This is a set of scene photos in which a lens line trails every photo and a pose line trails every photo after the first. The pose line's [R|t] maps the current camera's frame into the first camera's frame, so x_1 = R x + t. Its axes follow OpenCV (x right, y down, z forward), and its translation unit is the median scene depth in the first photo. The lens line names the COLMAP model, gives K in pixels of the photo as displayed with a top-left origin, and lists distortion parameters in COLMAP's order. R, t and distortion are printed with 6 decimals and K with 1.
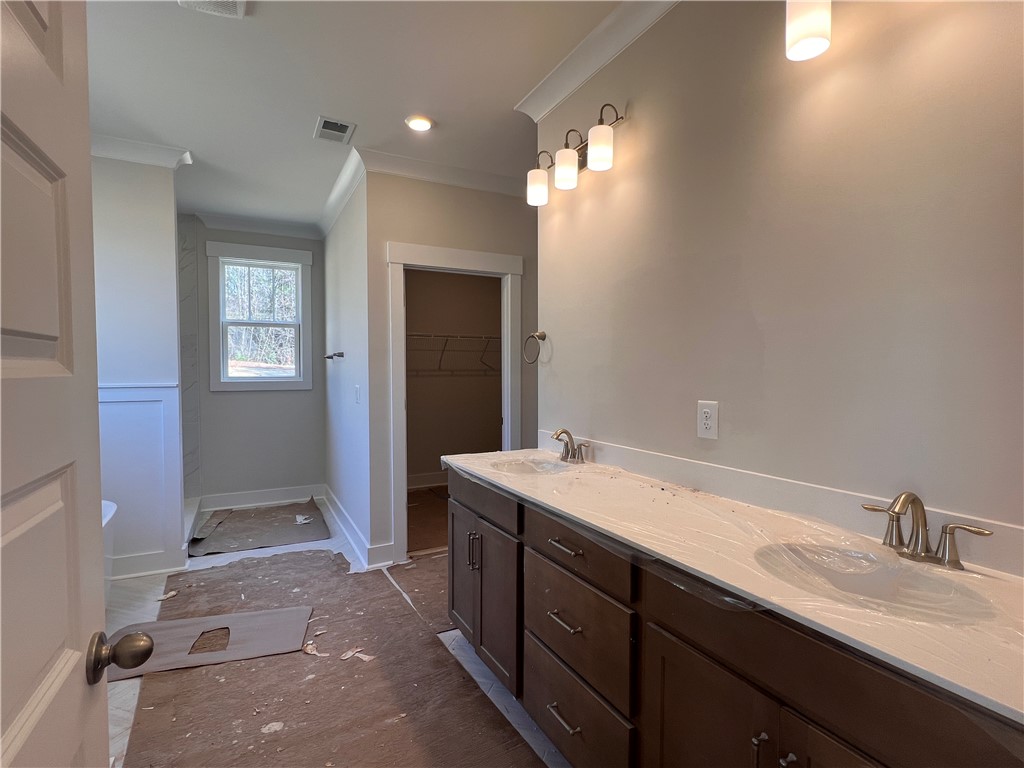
lens RADIAL K [[515.9, 0, 512.0], [0, 515.9, 384.0], [0, 0, 1]] dist [-0.000473, 0.000037]
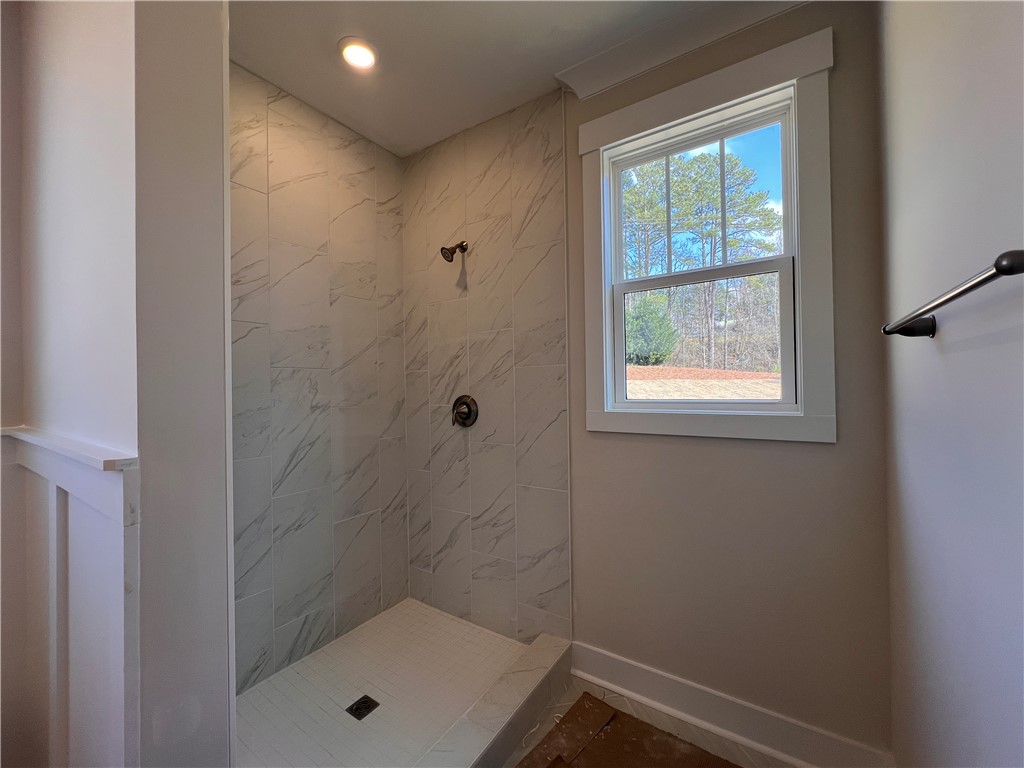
lens RADIAL K [[409.5, 0, 512.4], [0, 409.5, 381.8], [0, 0, 1]] dist [0.000070, -0.000252]
pose [[0.481141, -0.014268, -0.876527, -0.272772], [-0.011330, 0.999683, -0.022492, -0.021486], [0.876570, 0.020753, 0.480827, 0.734166]]
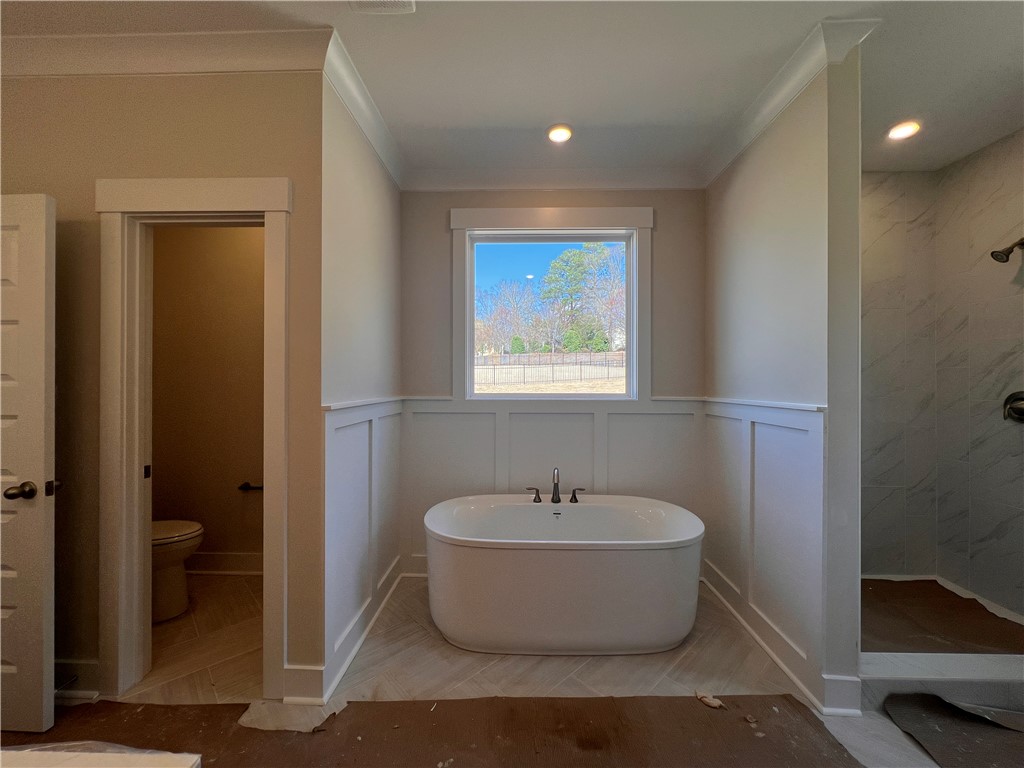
lens RADIAL K [[409.5, 0, 512.4], [0, 409.5, 381.8], [0, 0, 1]] dist [0.000070, -0.000252]
pose [[-0.478614, 0.000312, -0.878025, -0.024378], [-0.027977, 0.999487, 0.015606, -0.018277], [0.877579, 0.032034, -0.478360, 0.625177]]
